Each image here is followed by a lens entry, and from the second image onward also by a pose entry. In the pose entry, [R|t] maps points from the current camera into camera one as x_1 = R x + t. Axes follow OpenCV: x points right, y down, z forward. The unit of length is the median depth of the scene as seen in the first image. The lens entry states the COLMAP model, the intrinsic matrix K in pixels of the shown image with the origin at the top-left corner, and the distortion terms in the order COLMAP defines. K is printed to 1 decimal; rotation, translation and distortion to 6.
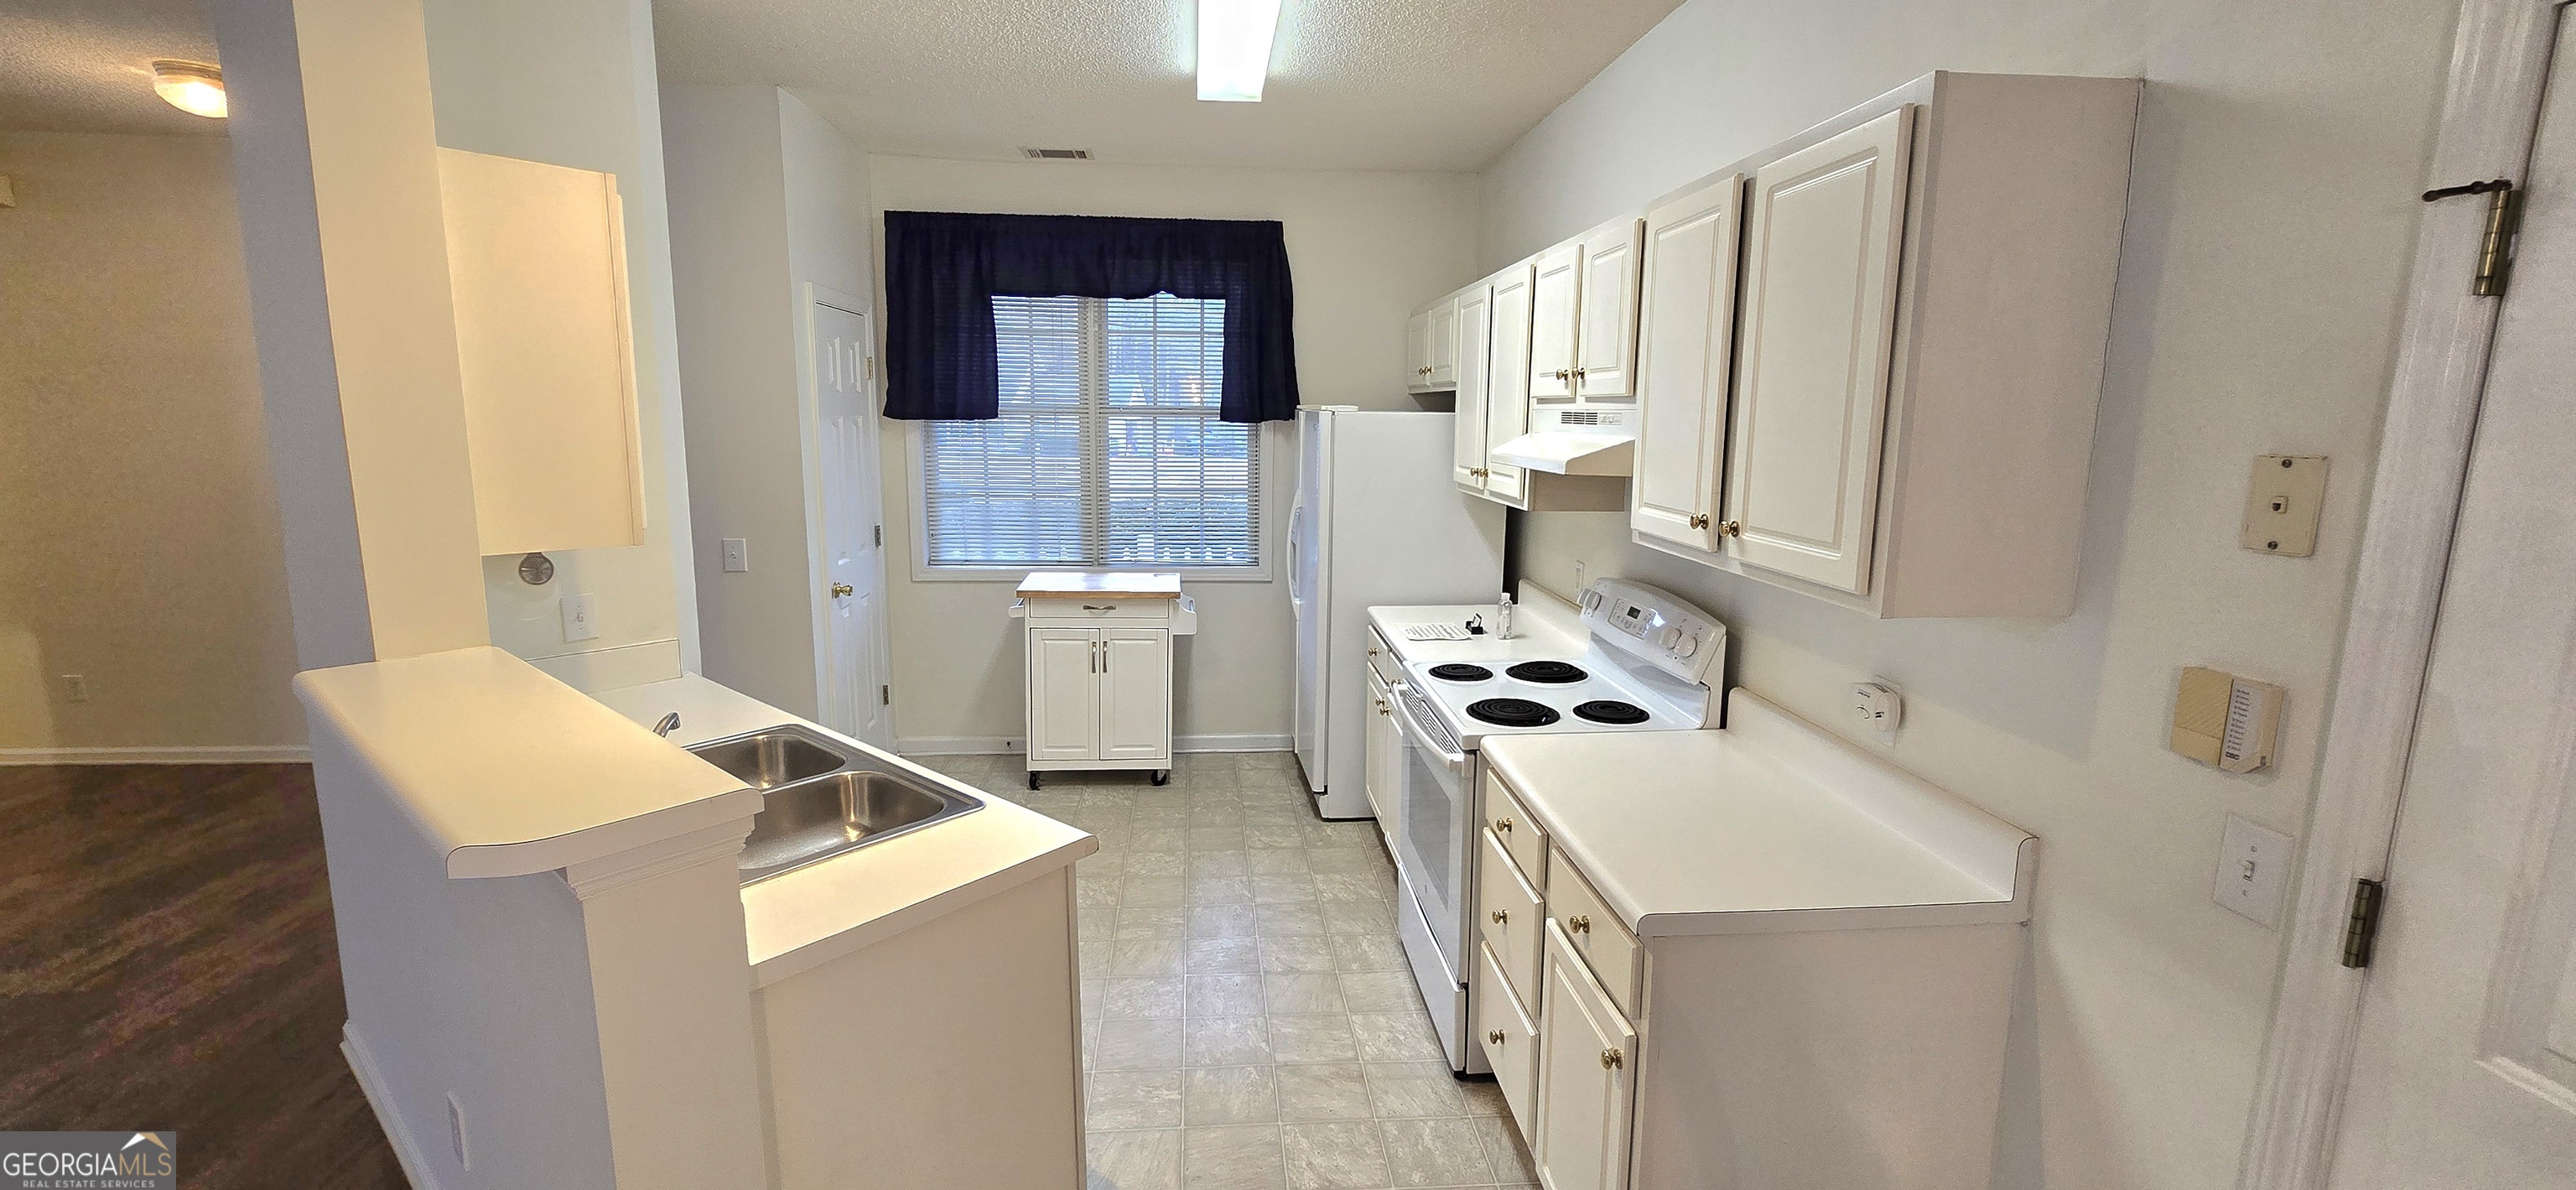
lens RADIAL K [[1057.5, 0, 1287.3], [0, 1057.5, 589.7], [0, 0, 1]] dist [-0.001250, -0.002183]
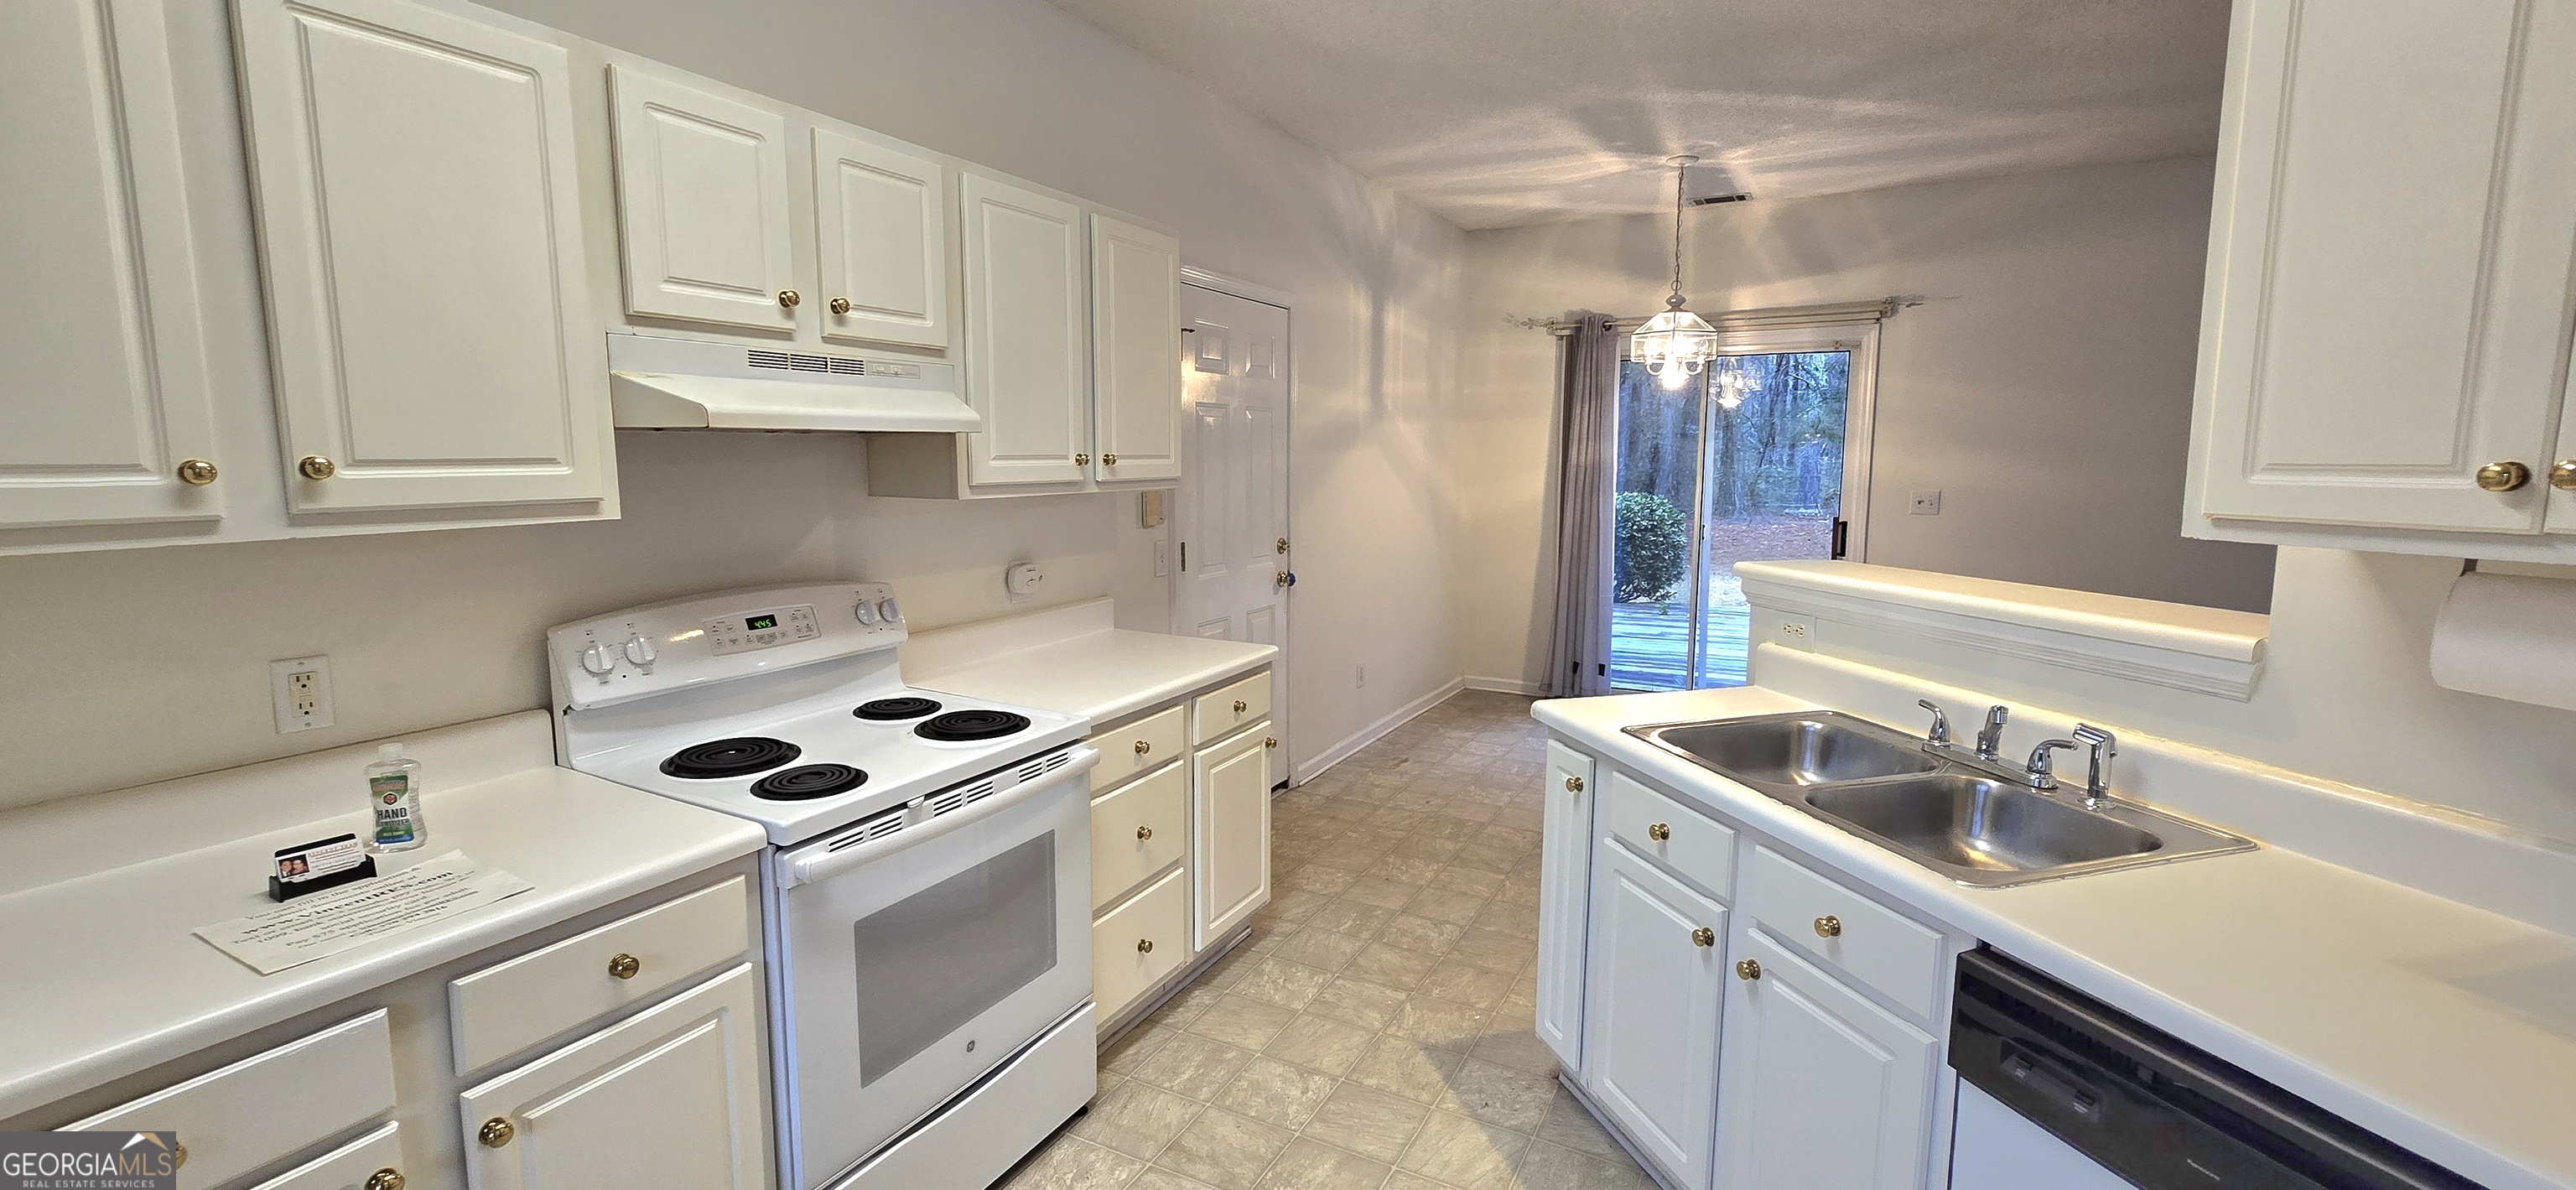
lens RADIAL K [[1057.5, 0, 1277.6], [0, 1057.5, 579.9], [0, 0, 1]] dist [-0.001250, -0.002183]
pose [[-0.832602, -0.074994, 0.548772, -0.252067], [0.085373, 0.961574, 0.260935, -0.110144], [-0.547253, 0.264105, -0.794205, 0.879751]]
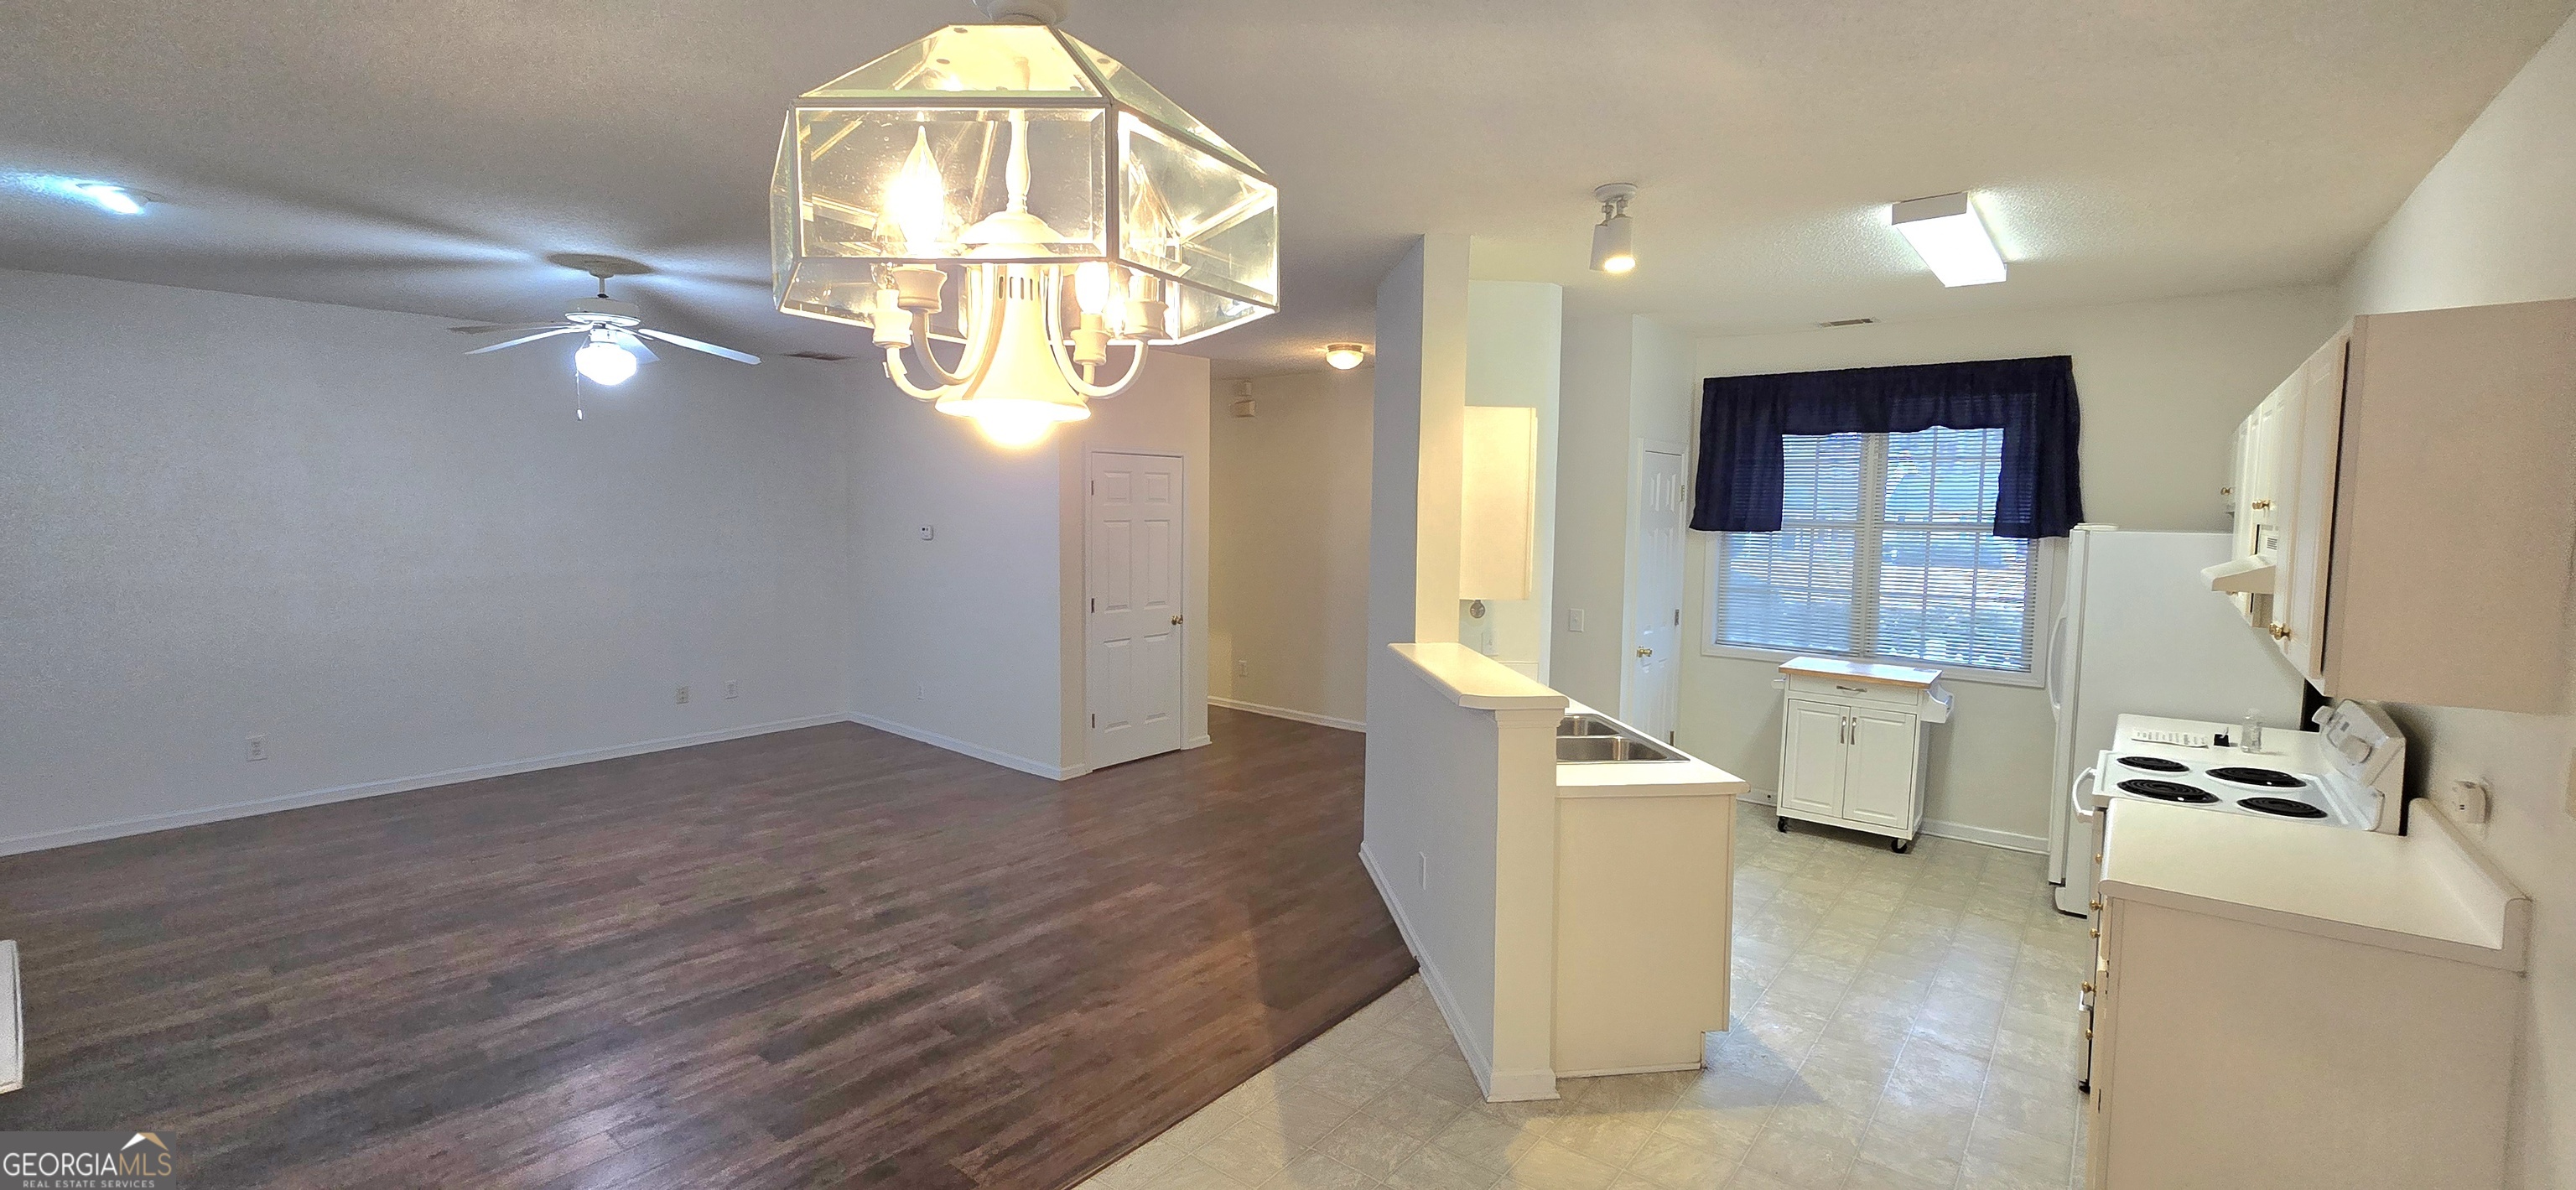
lens RADIAL K [[1057.5, 0, 1281.3], [0, 1057.5, 574.3], [0, 0, 1]] dist [-0.001250, -0.002183]
pose [[0.720204, 0.042374, -0.692467, 0.180651], [-0.118672, 0.990946, -0.062787, 0.040061], [0.683537, 0.127396, 0.718712, -0.317522]]
